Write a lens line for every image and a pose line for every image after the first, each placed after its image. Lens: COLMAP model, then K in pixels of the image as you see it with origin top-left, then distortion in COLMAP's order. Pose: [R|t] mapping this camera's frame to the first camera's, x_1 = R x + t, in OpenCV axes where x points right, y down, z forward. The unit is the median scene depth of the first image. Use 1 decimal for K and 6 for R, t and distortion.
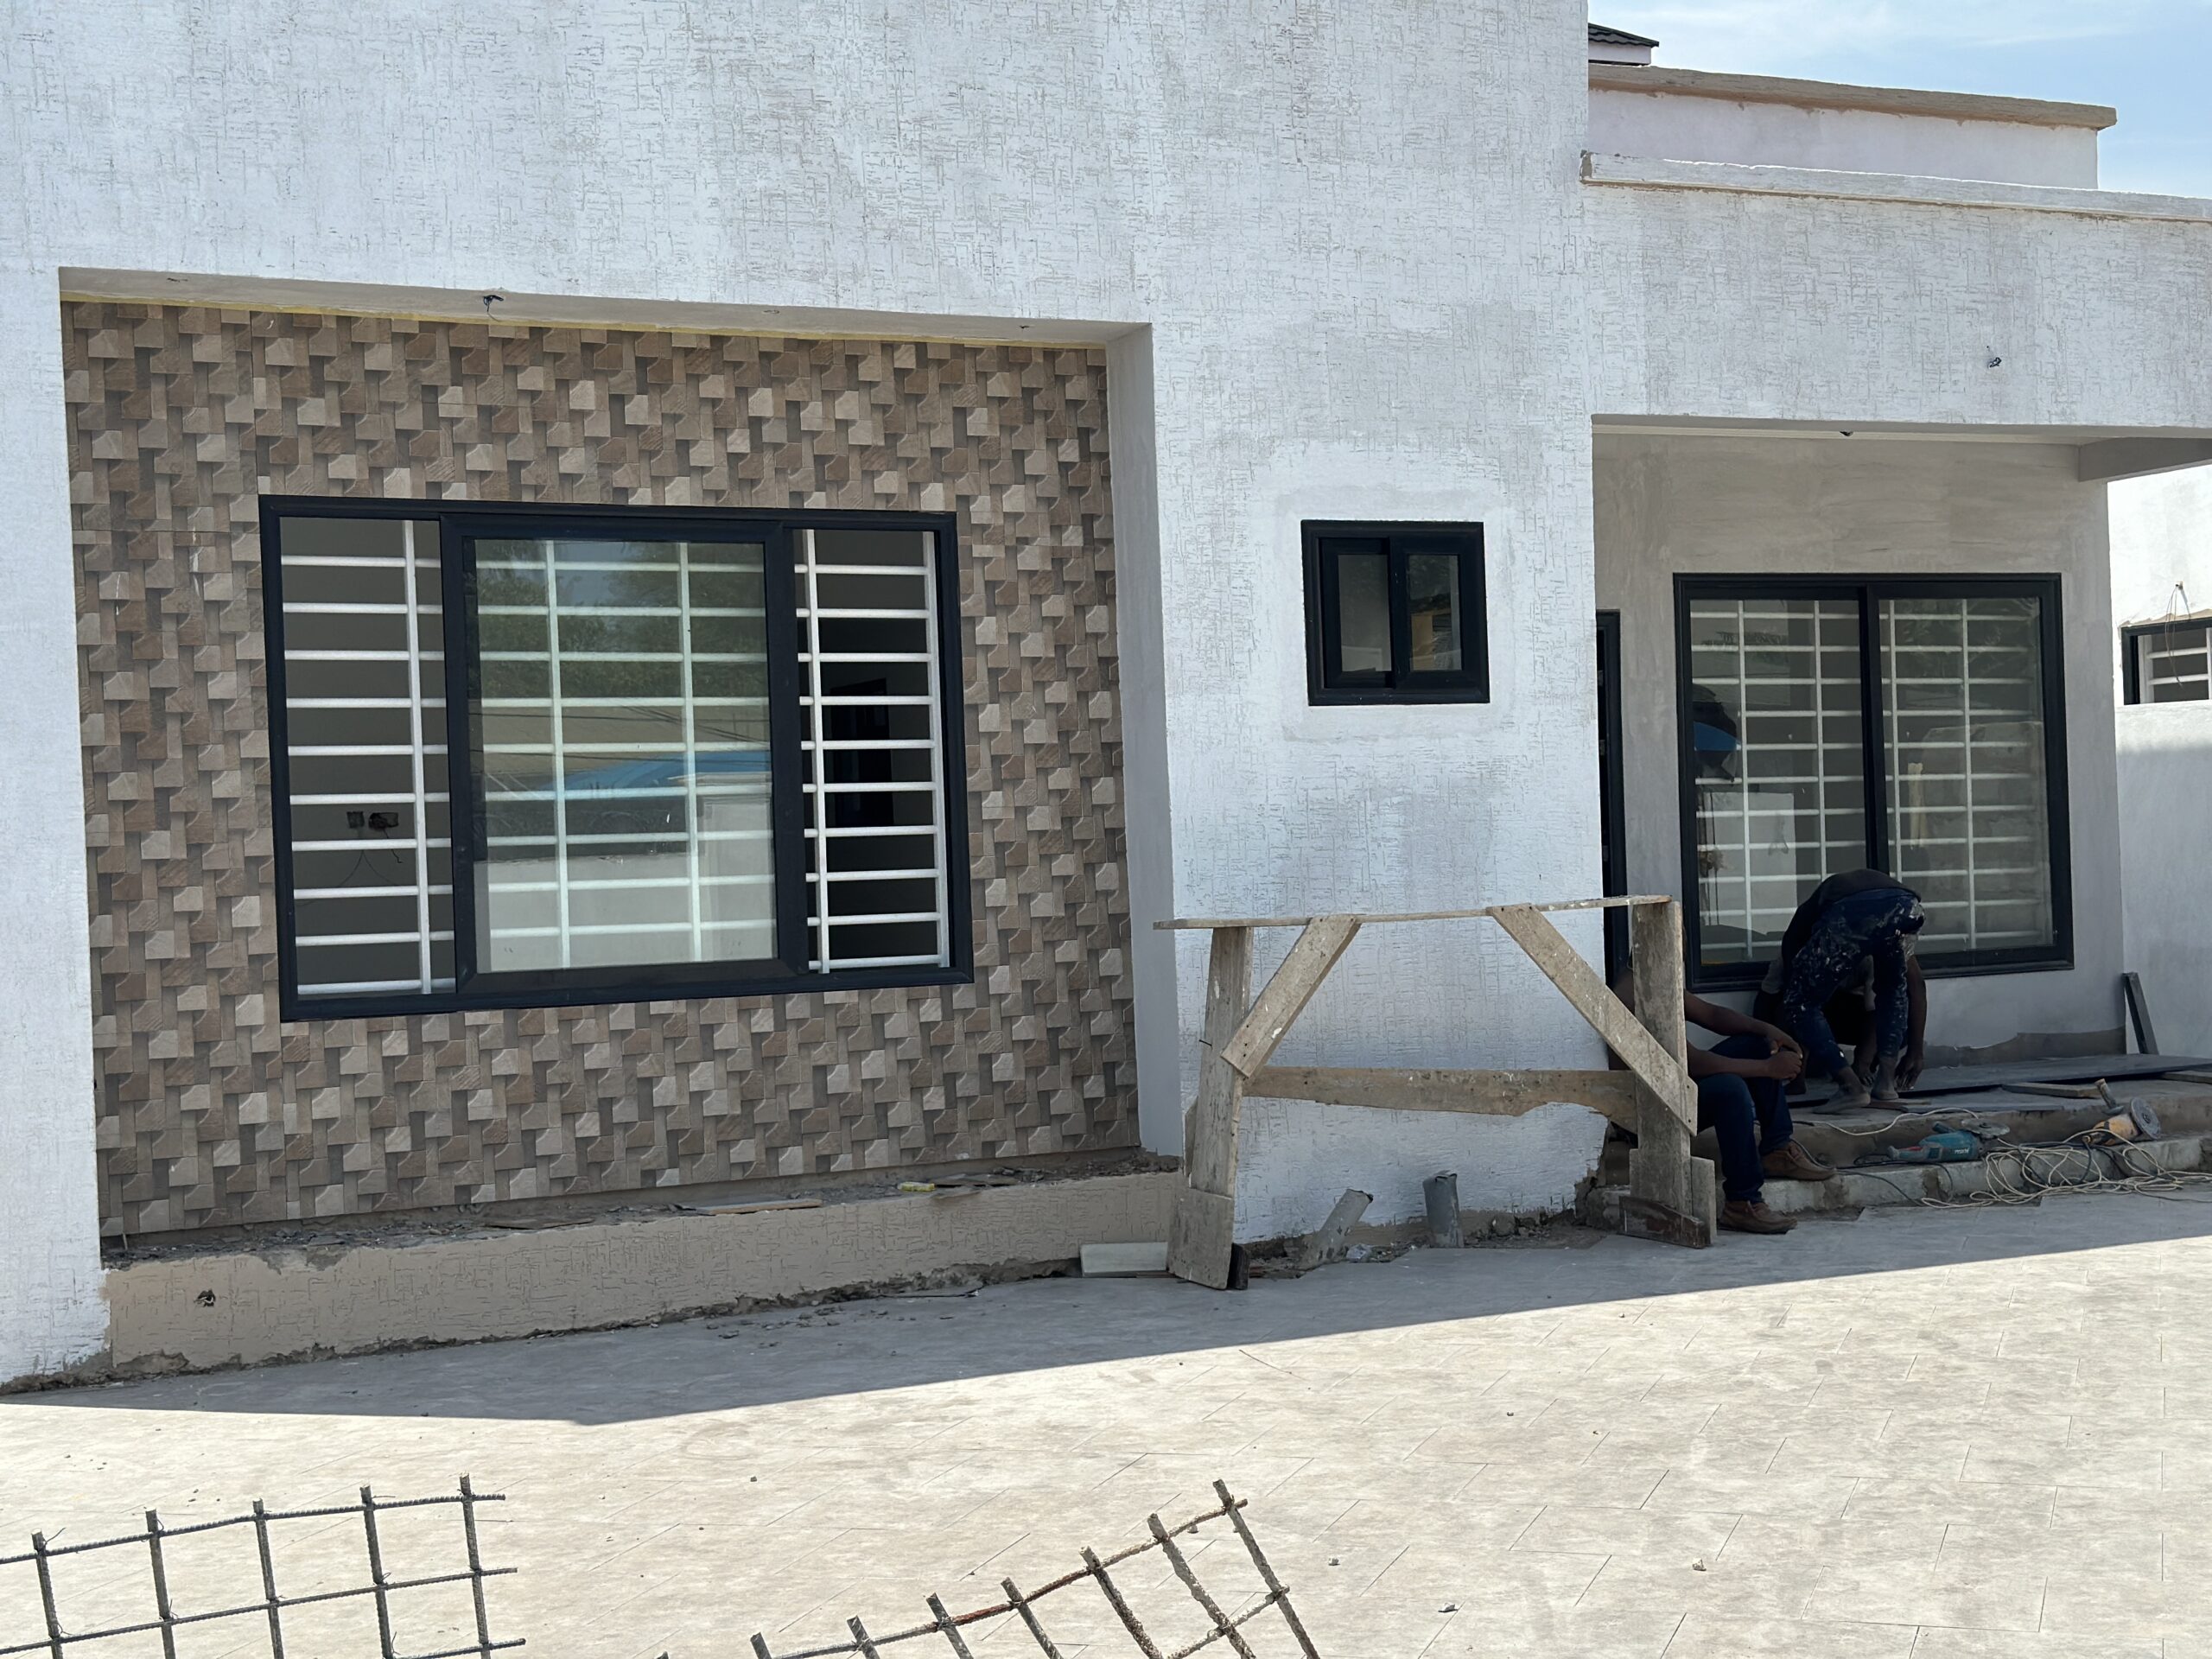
lens RADIAL K [[3077.2, 0, 1119.0], [0, 3077.2, 869.9], [0, 0, 1]] dist [0.123325, 0.000000]
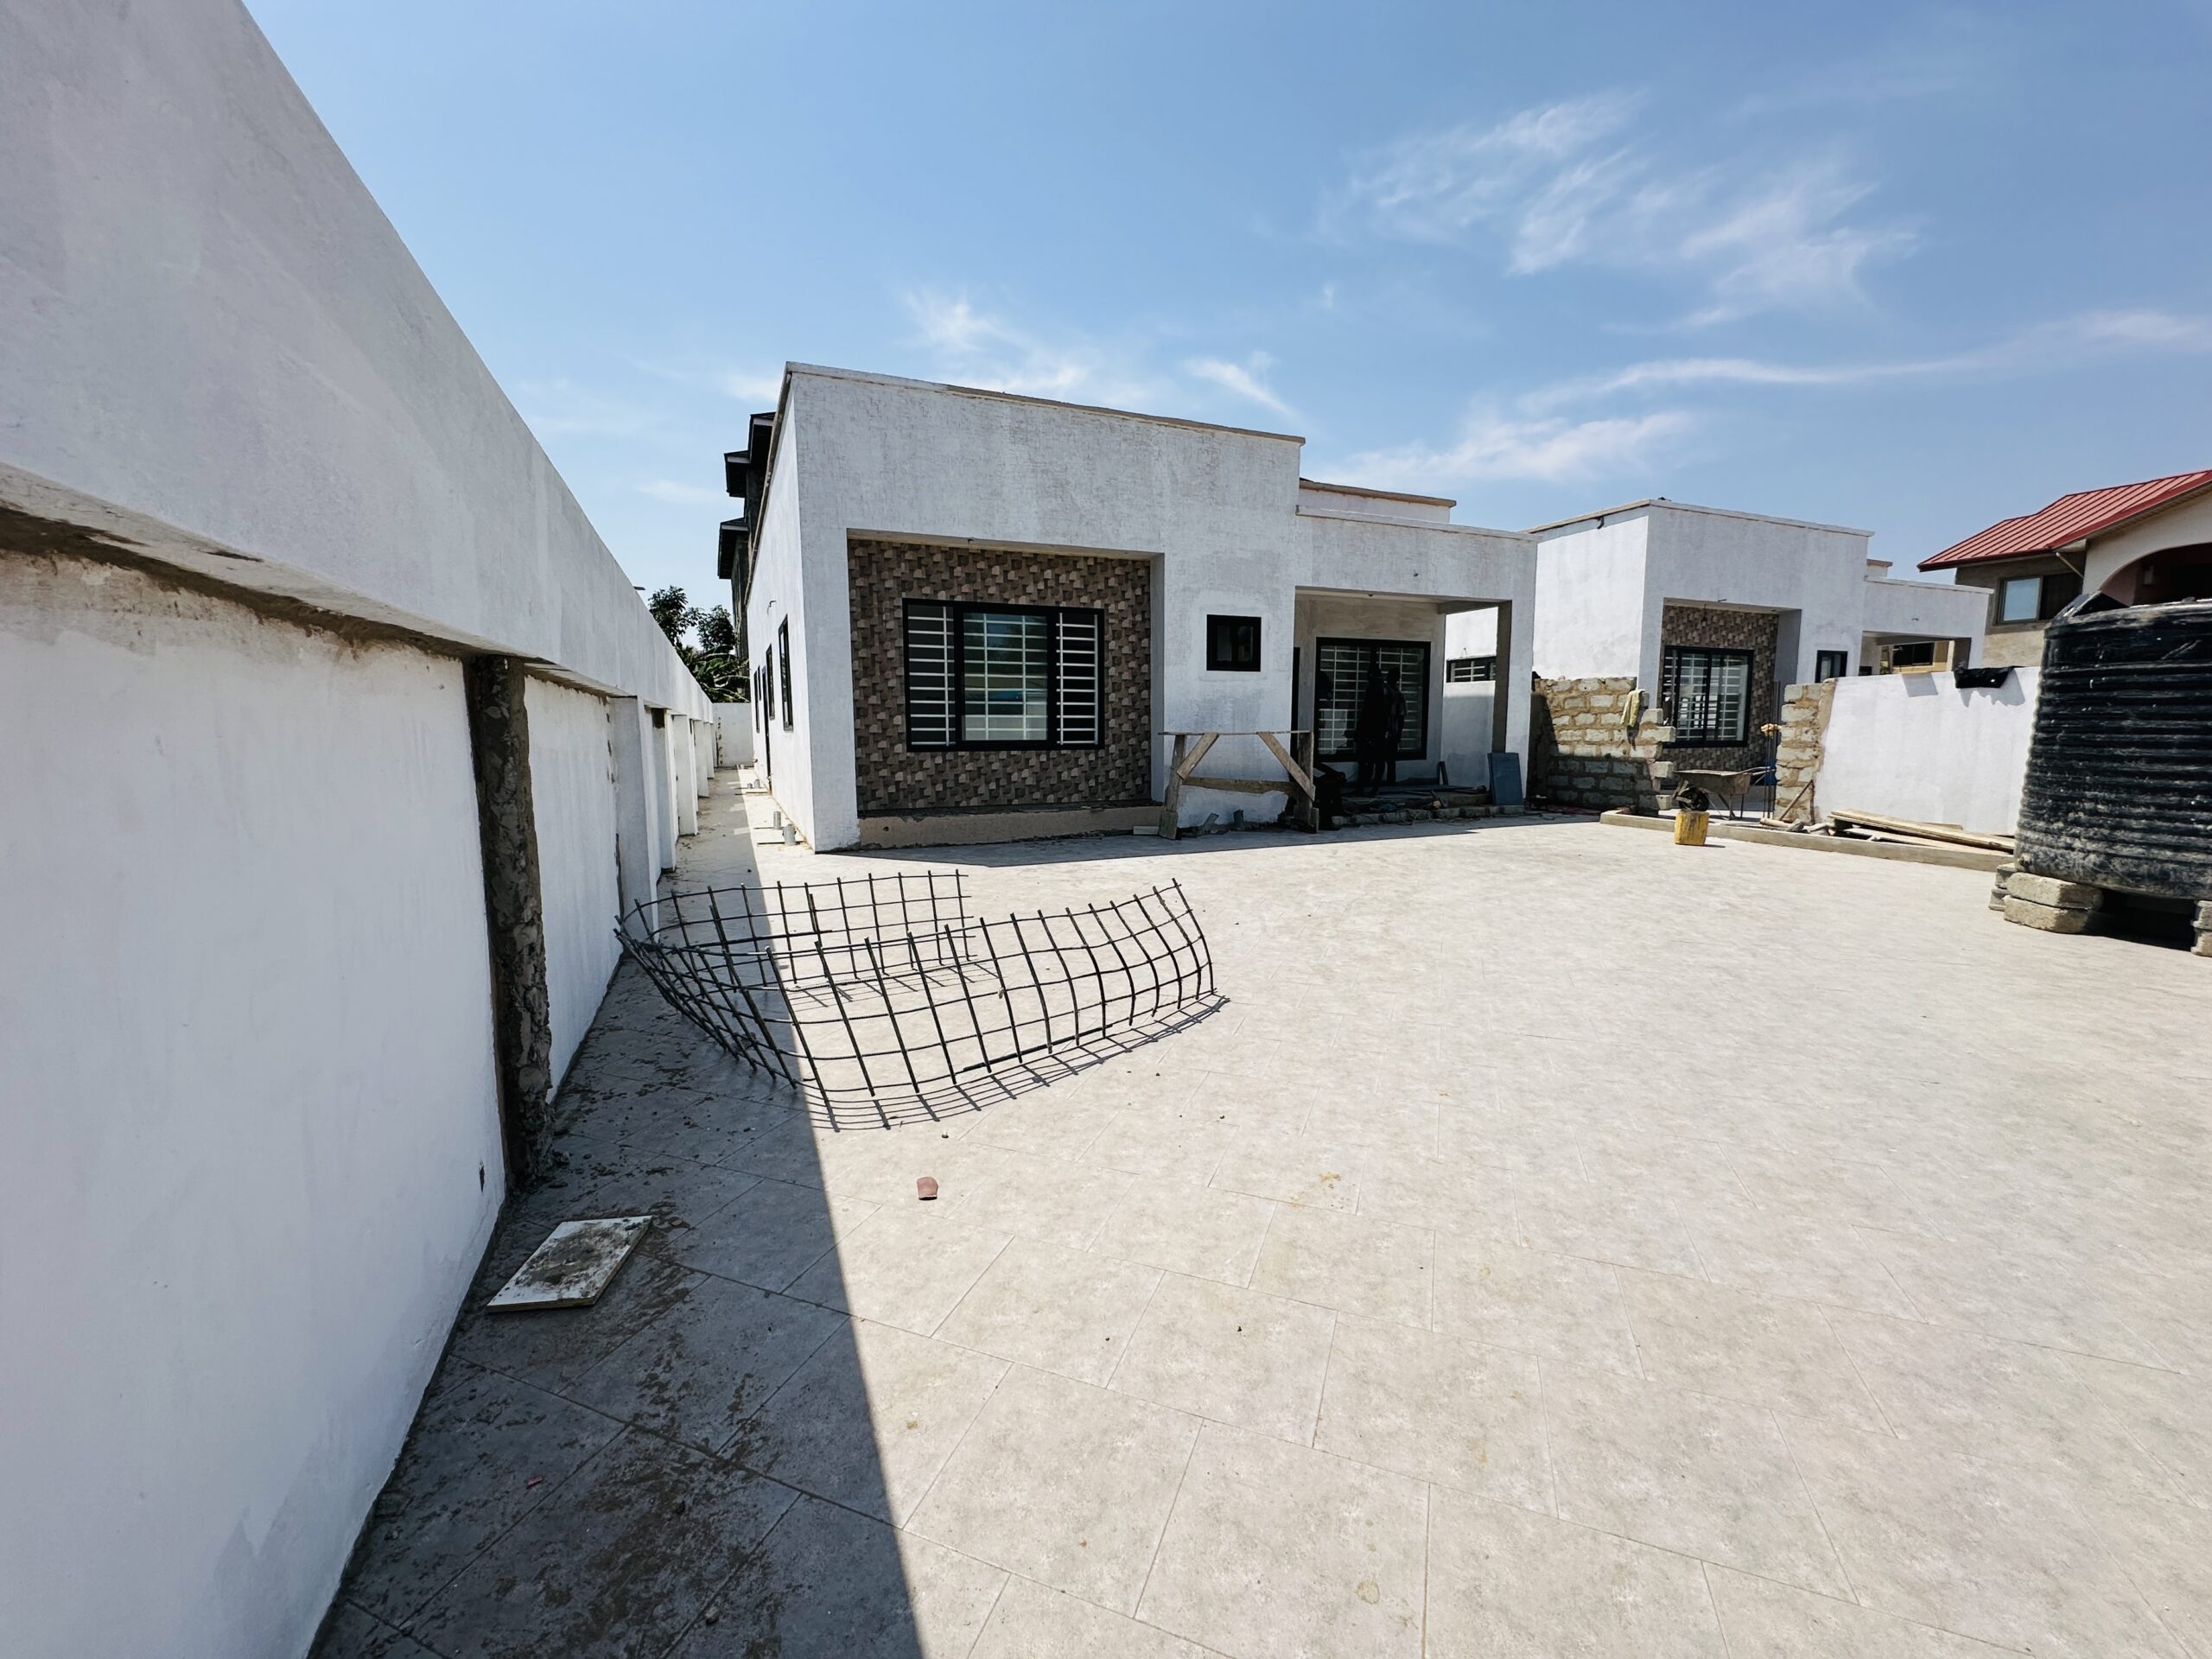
lens RADIAL K [[886.8, 0, 1103.8], [0, 886.8, 832.9], [0, 0, 1]] dist [-0.002172, 0.000886]
pose [[0.998289, 0.038515, -0.044003, -0.001412], [-0.033167, 0.992649, 0.116396, 0.014520], [0.048162, -0.114738, 0.992228, 0.010720]]
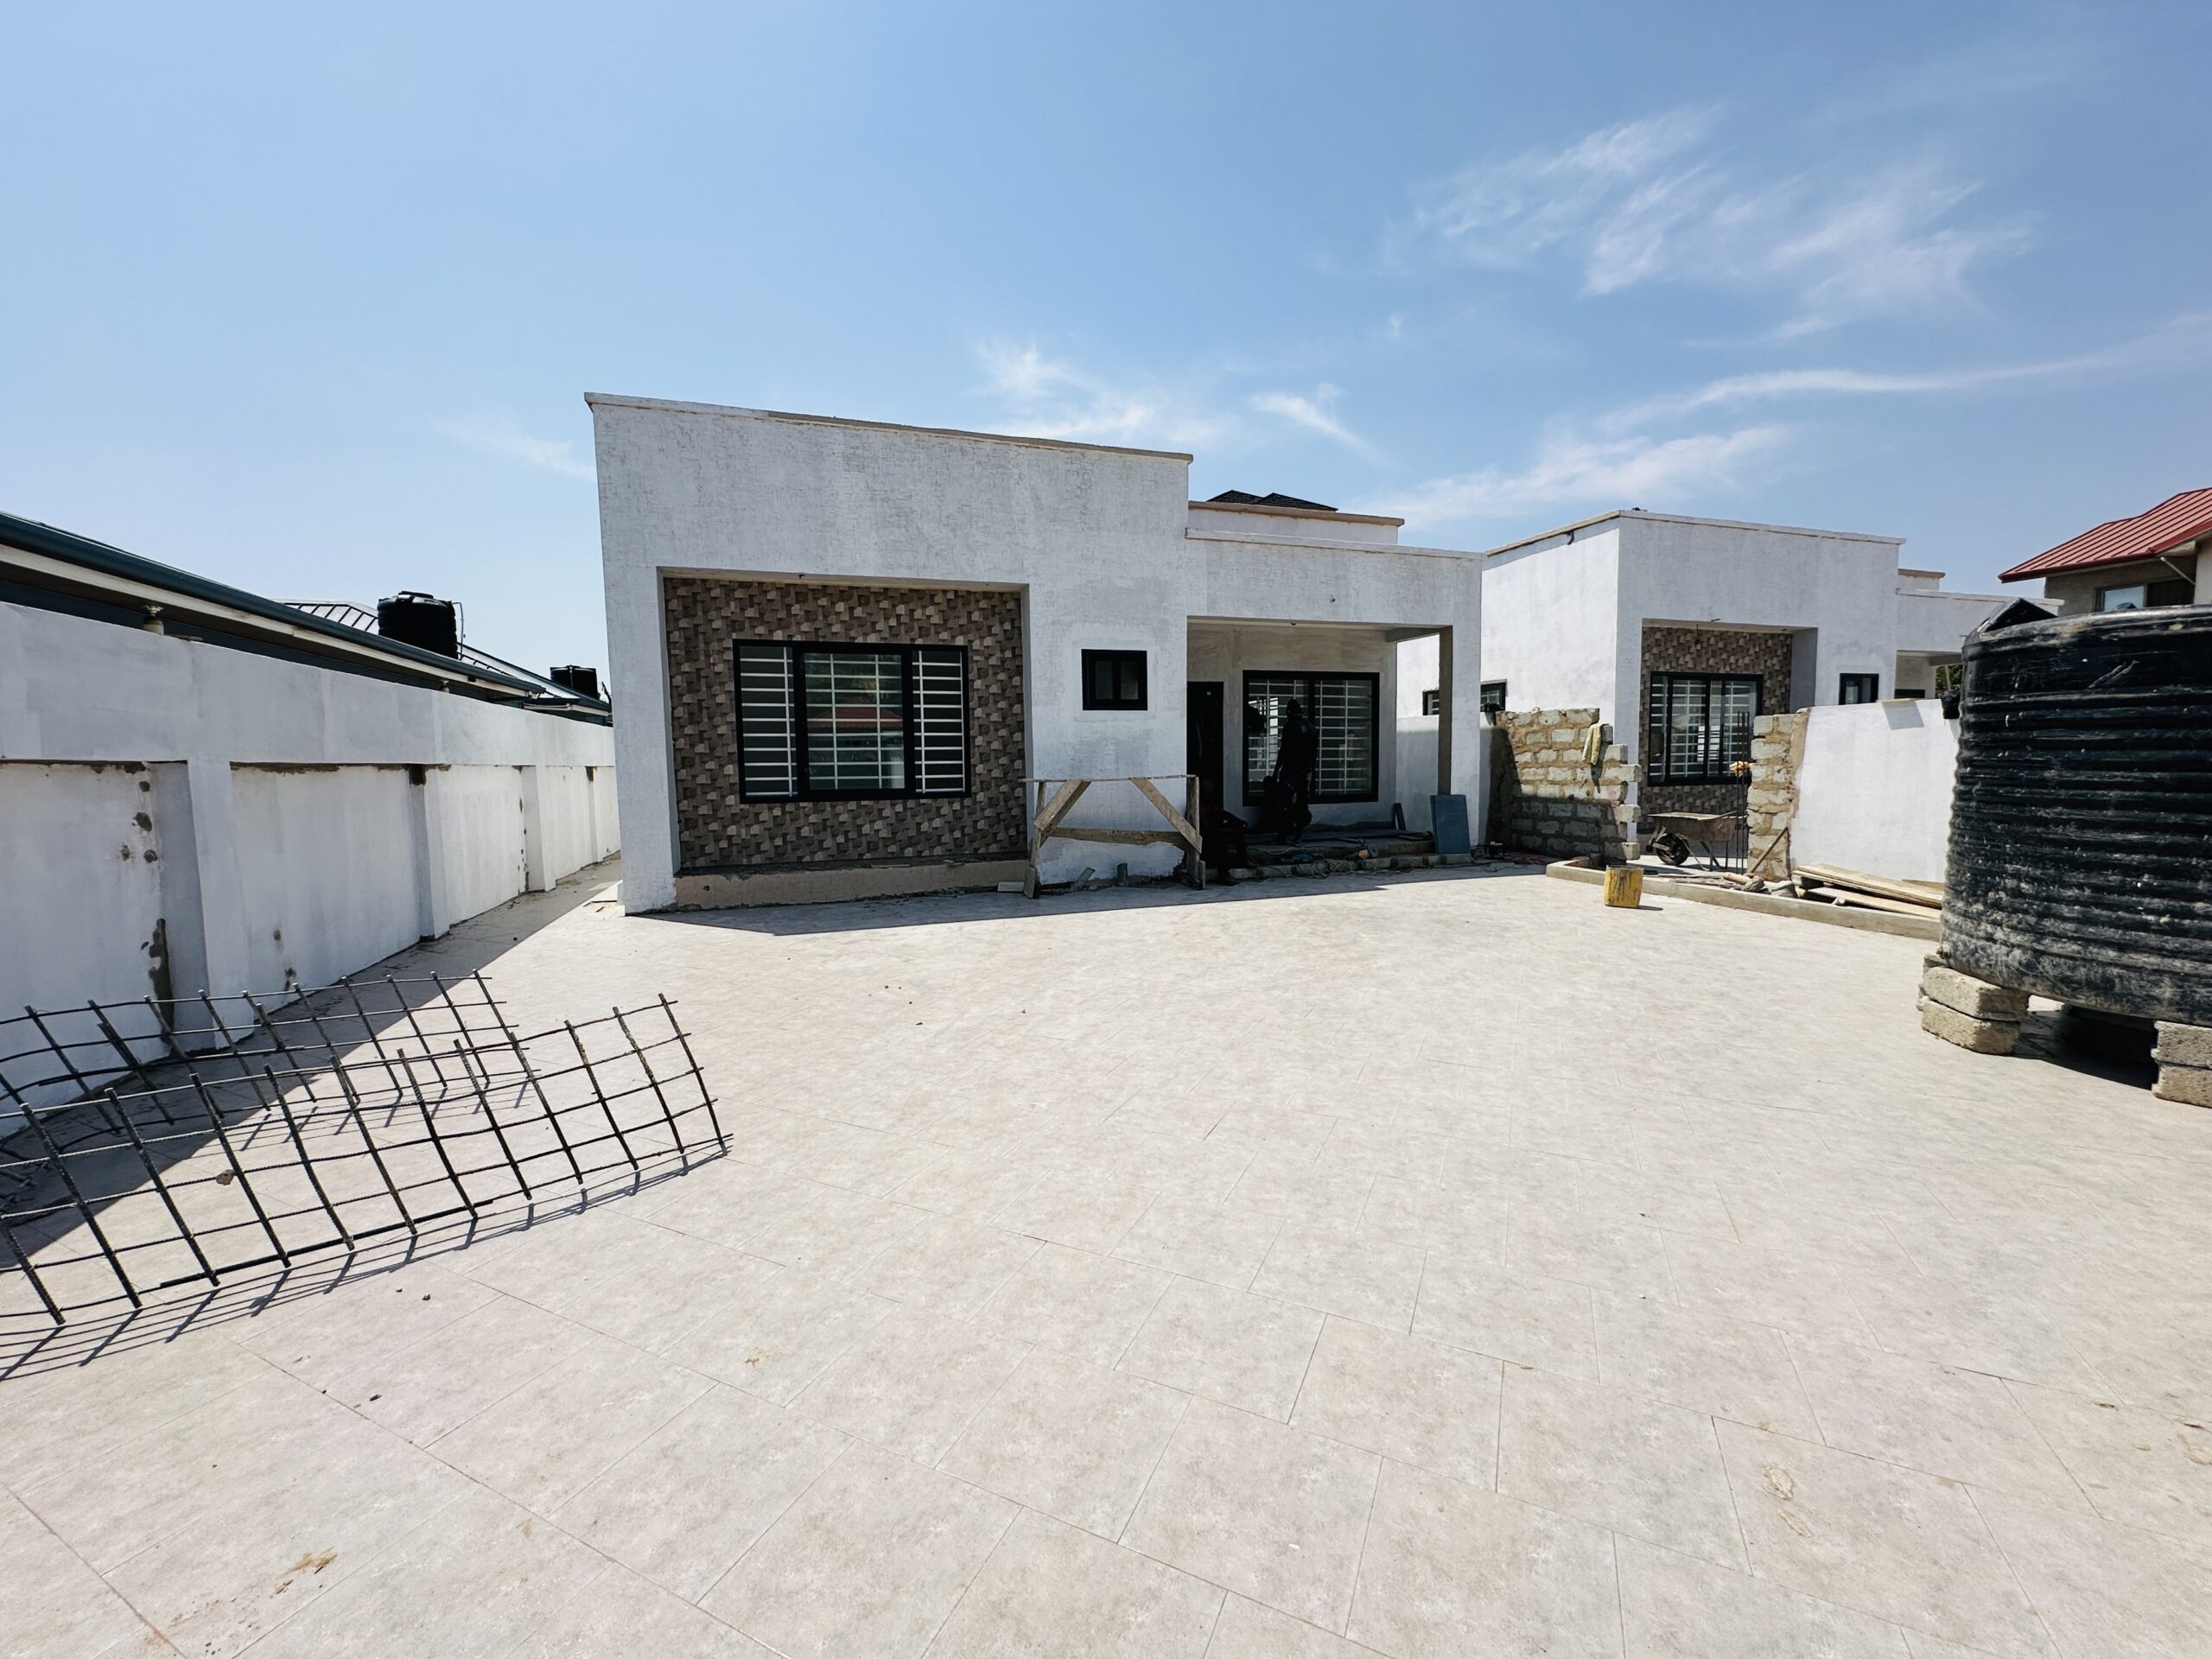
lens RADIAL K [[886.8, 0, 1104.0], [0, 886.8, 831.8], [0, 0, 1]] dist [-0.002172, 0.000886]
pose [[0.991695, 0.032221, -0.124509, 0.205563], [-0.022158, 0.996437, 0.081379, -0.005101], [0.126688, -0.077945, 0.988876, 0.124063]]
